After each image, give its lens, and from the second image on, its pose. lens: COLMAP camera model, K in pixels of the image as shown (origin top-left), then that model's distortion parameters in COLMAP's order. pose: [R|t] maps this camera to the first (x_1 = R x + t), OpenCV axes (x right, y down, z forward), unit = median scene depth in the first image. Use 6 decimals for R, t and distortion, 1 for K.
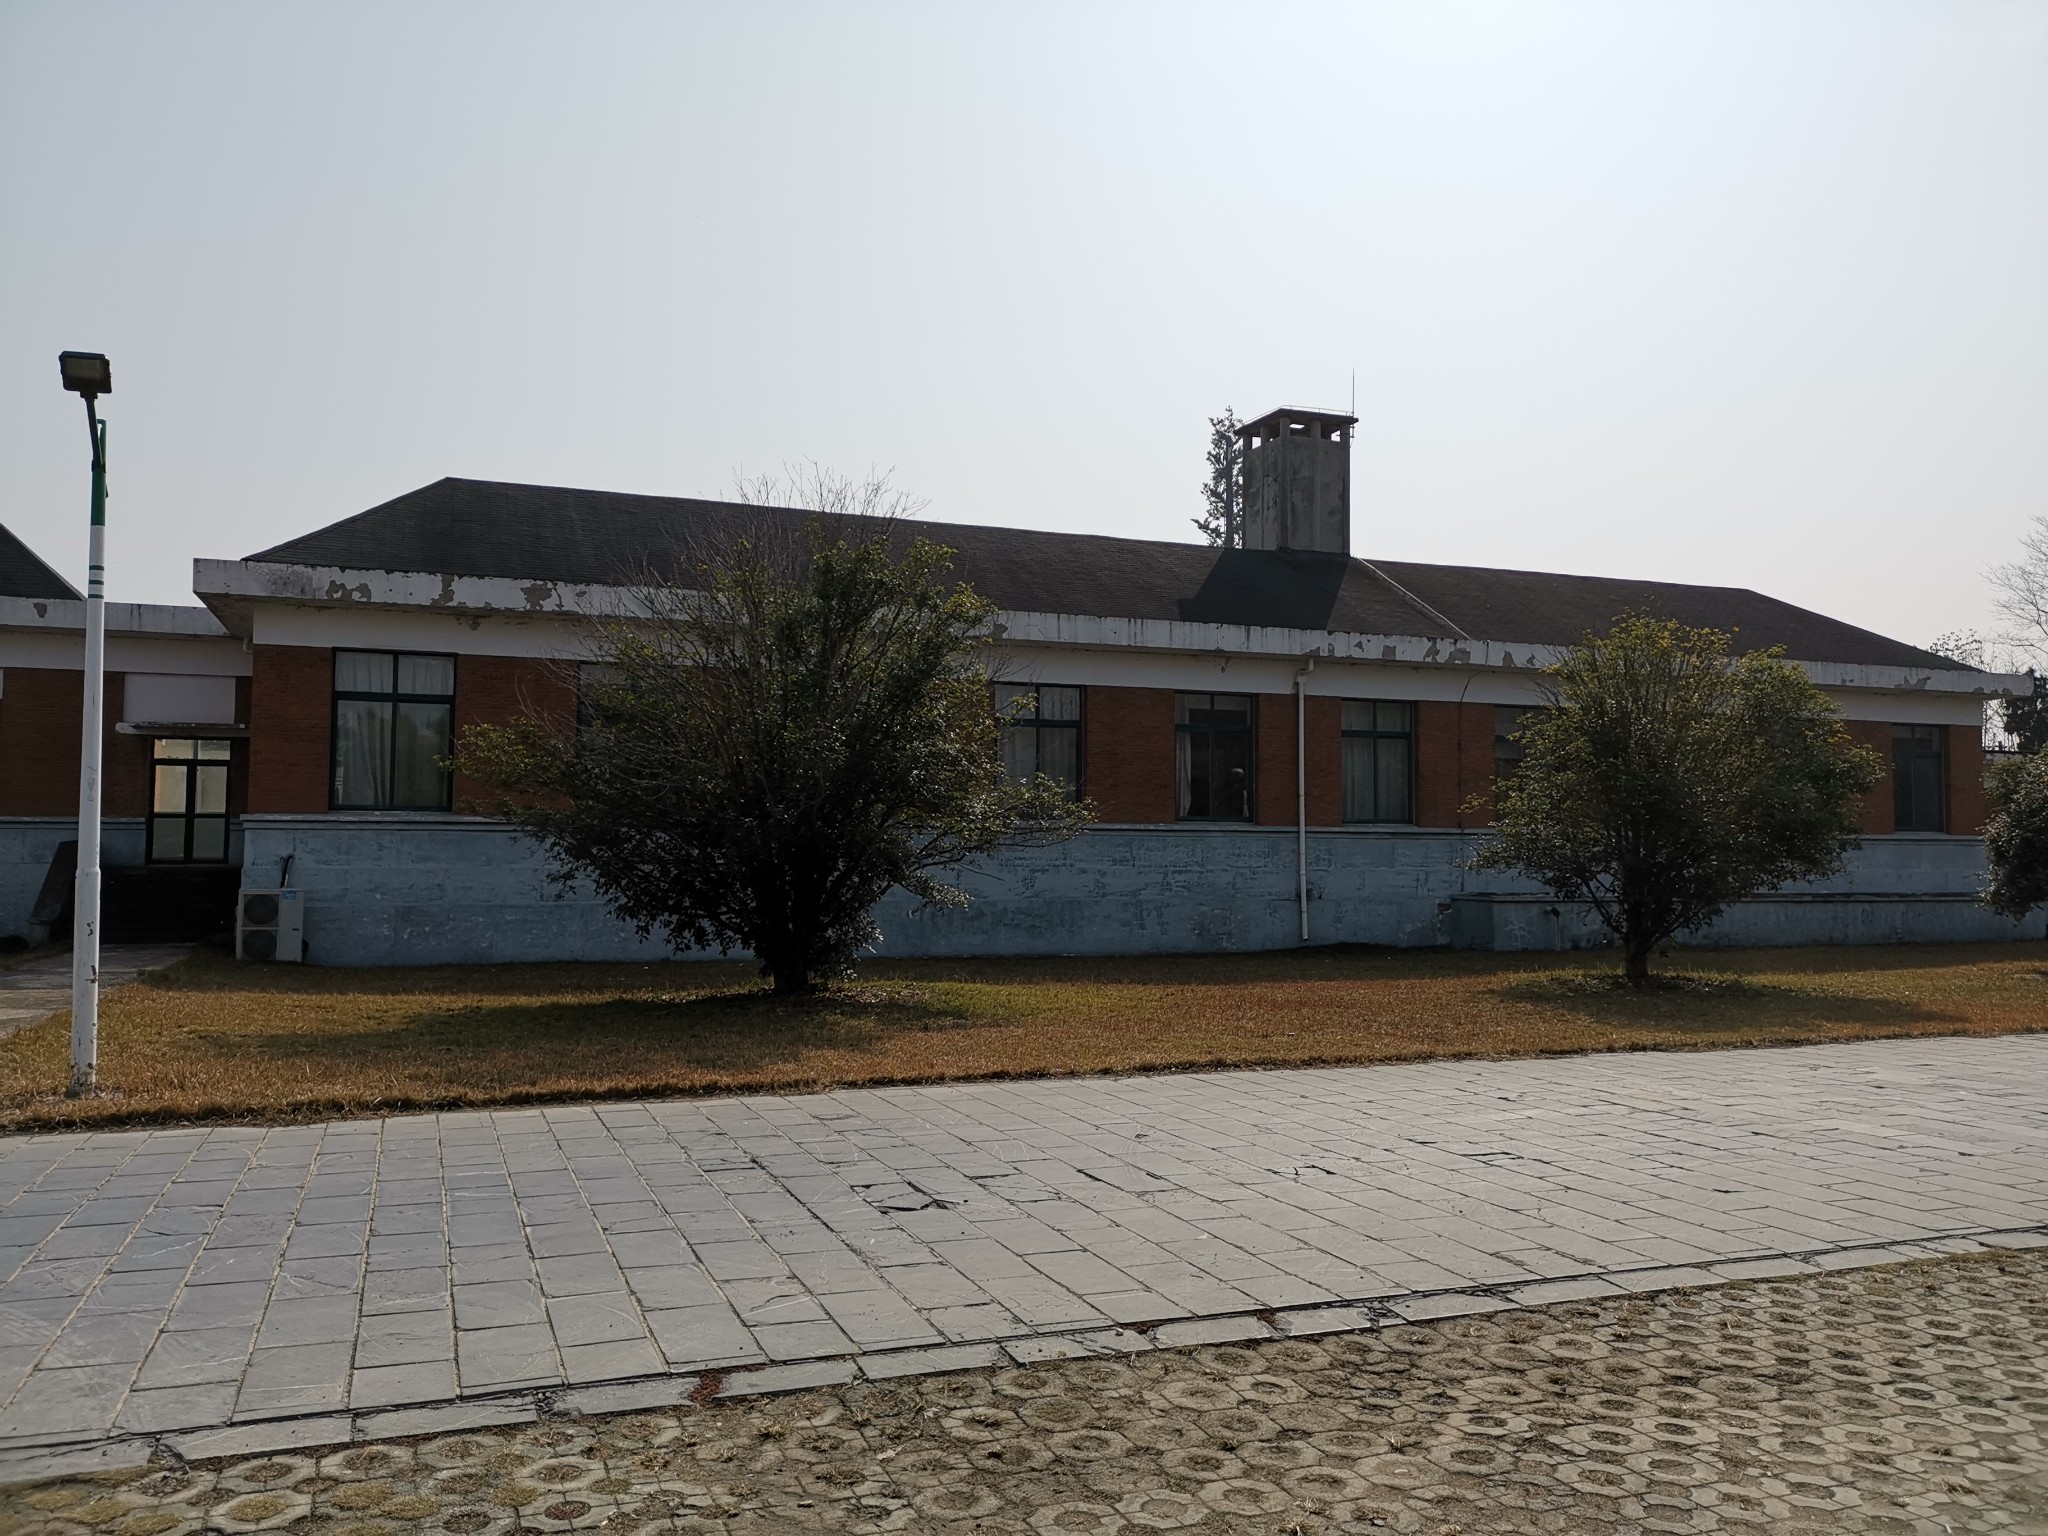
lens RADIAL K [[1549.5, 0, 1024.0], [0, 1549.5, 768.0], [0, 0, 1]] dist [0.055177, 0.001679]
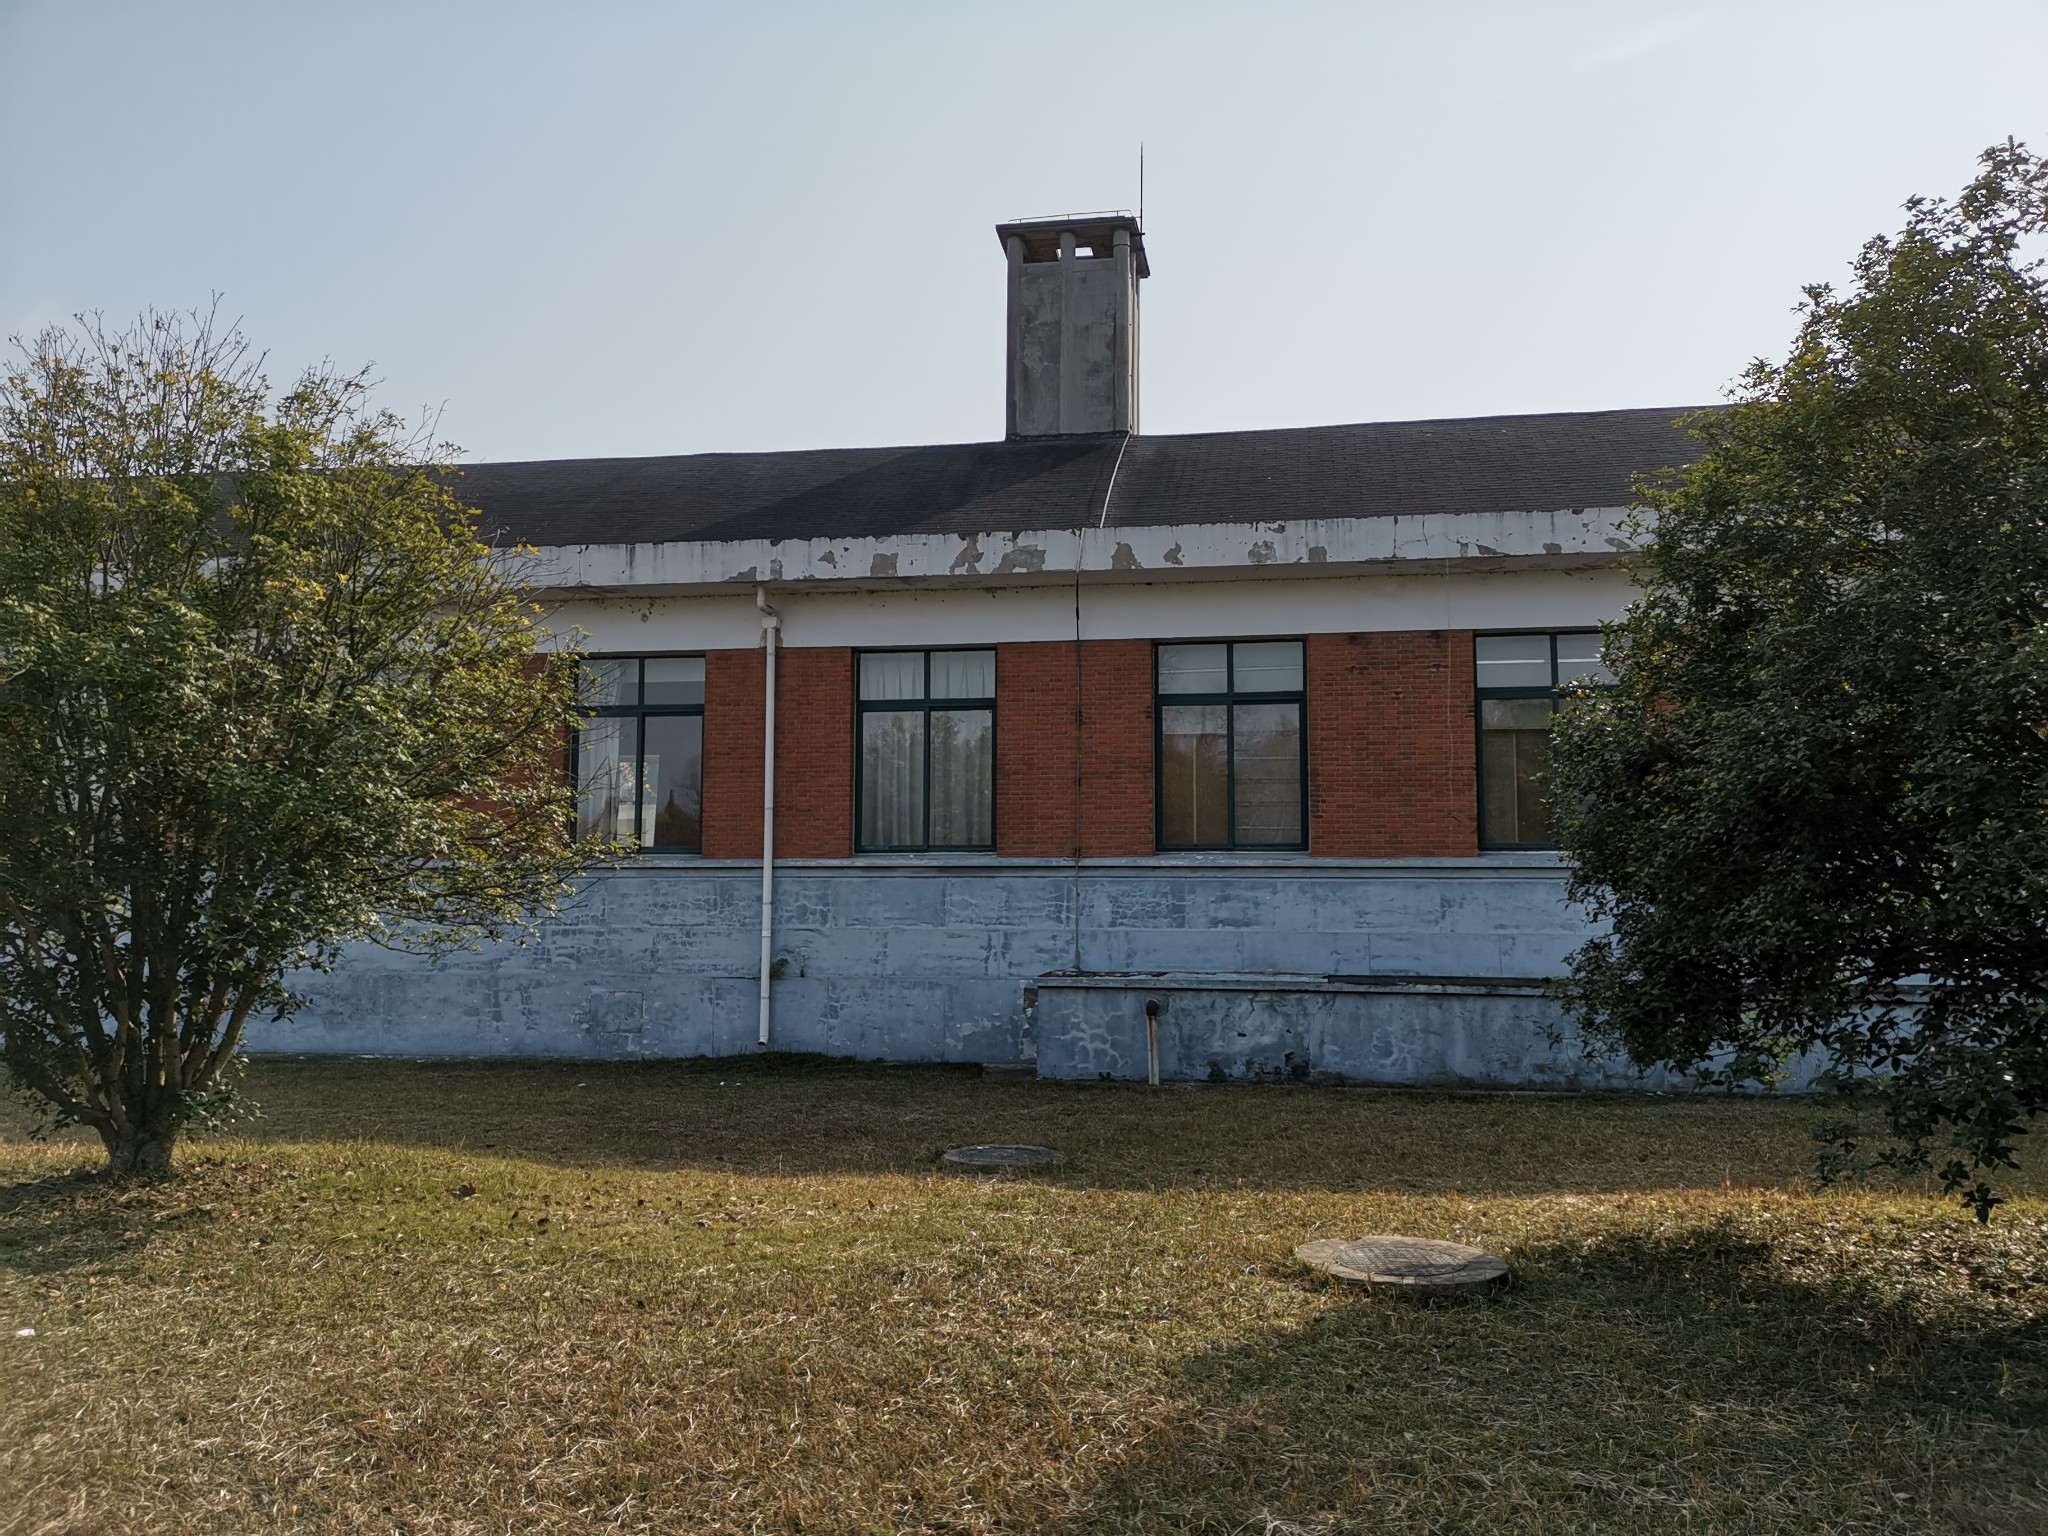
lens RADIAL K [[1549.5, 0, 1024.0], [0, 1549.5, 768.0], [0, 0, 1]] dist [0.055177, 0.001679]
pose [[0.865202, -0.046183, -0.499293, 0.574754], [0.030370, 0.998748, -0.039753, 0.028905], [0.500503, 0.019230, 0.865521, 0.511455]]
